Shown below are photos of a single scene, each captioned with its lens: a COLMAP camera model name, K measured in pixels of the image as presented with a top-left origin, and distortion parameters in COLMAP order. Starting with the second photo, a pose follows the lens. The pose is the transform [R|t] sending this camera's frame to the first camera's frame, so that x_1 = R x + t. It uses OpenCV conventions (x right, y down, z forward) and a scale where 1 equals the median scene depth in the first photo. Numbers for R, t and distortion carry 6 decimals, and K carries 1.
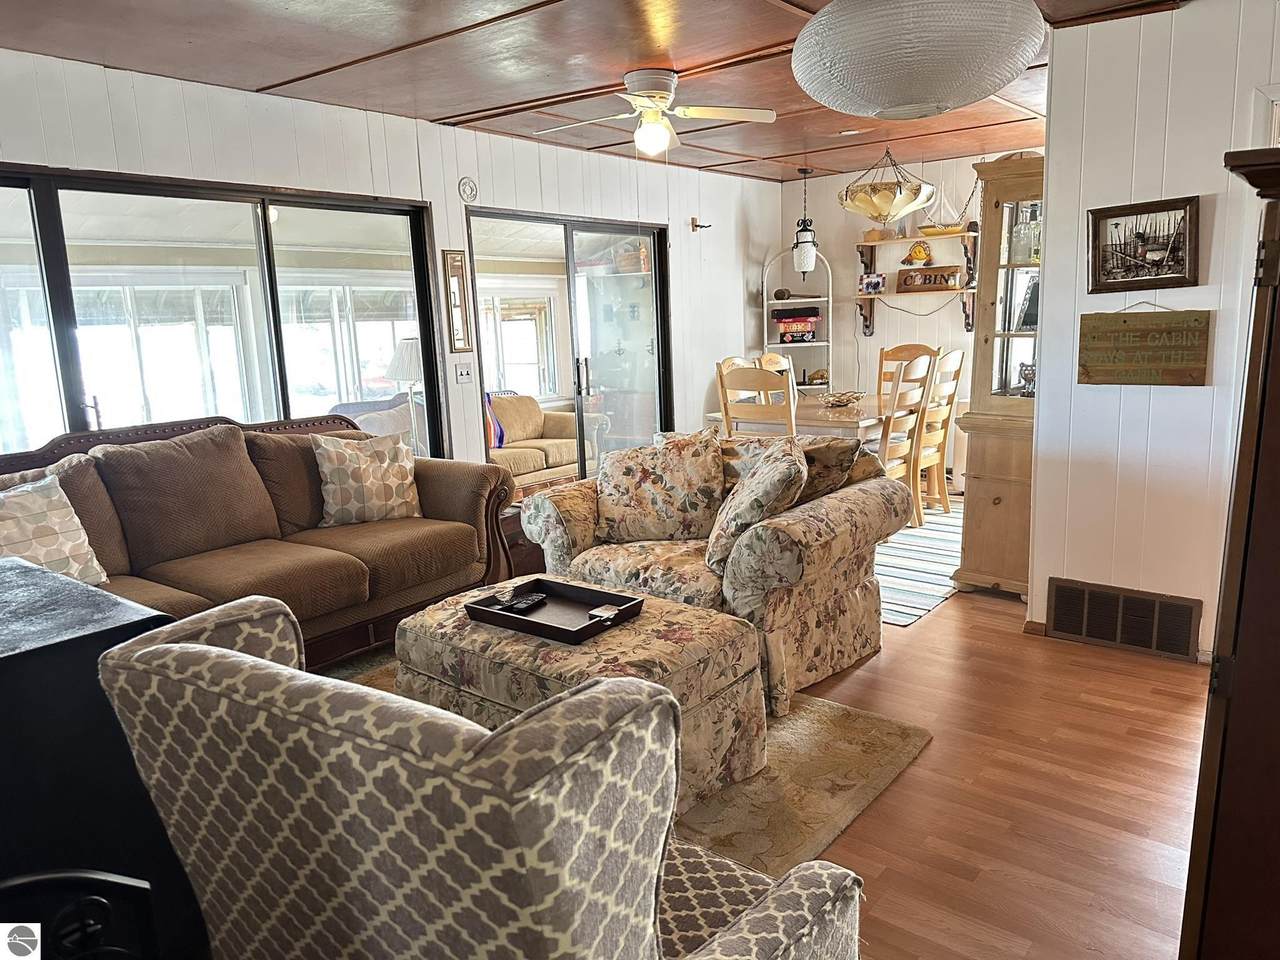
lens RADIAL K [[903.4, 0, 639.3], [0, 903.4, 478.9], [0, 0, 1]] dist [0.001928, -0.001545]
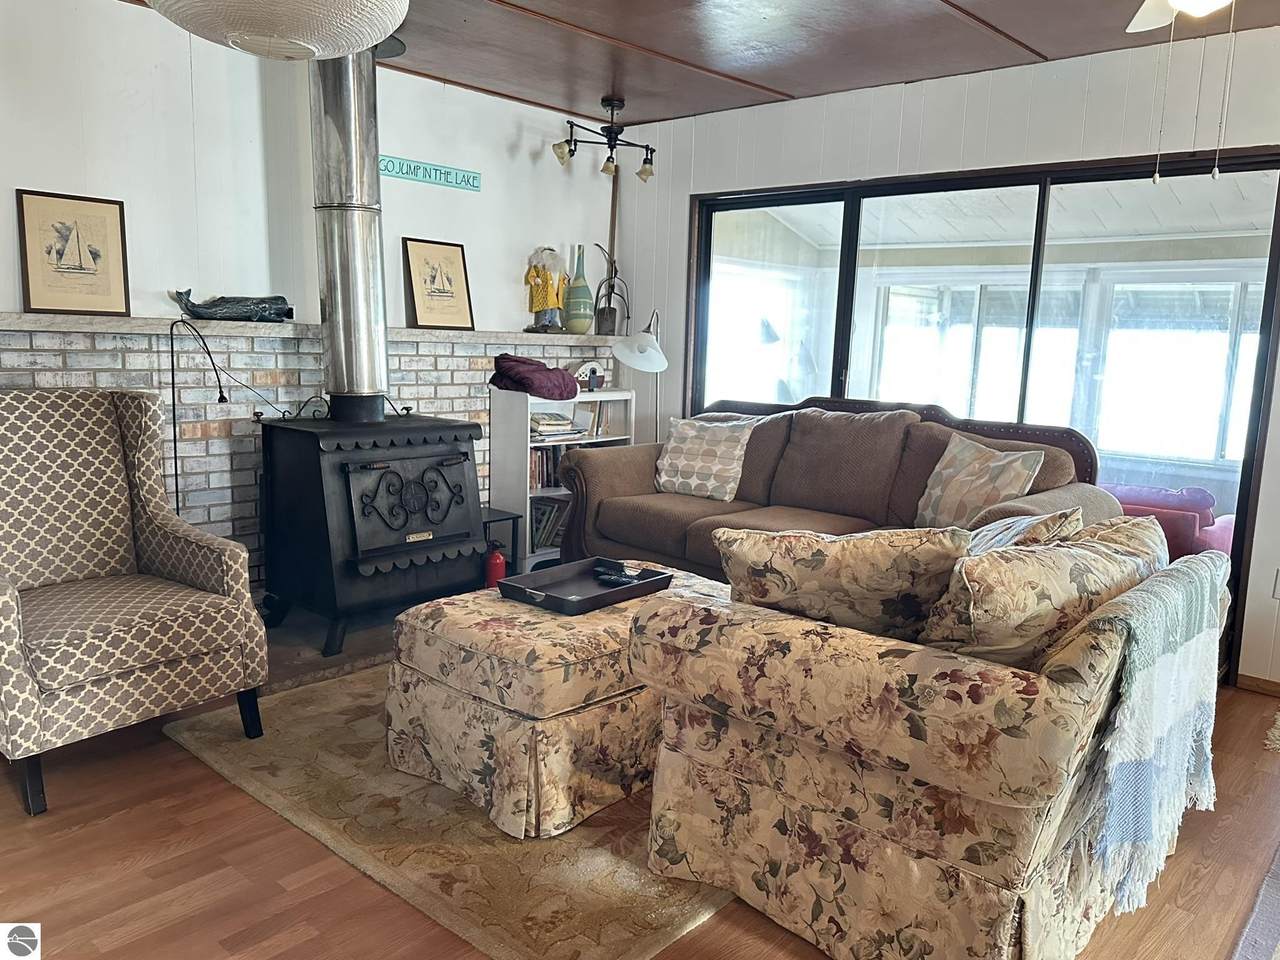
lens RADIAL K [[973.1, 0, 638.3], [0, 973.1, 485.4], [0, 0, 1]] dist [-0.003535, -0.000698]
pose [[-0.057304, 0.185726, -0.980929, 0.802794], [-0.211594, 0.957963, 0.193739, -0.156072], [0.975676, 0.218660, -0.015596, 0.900223]]
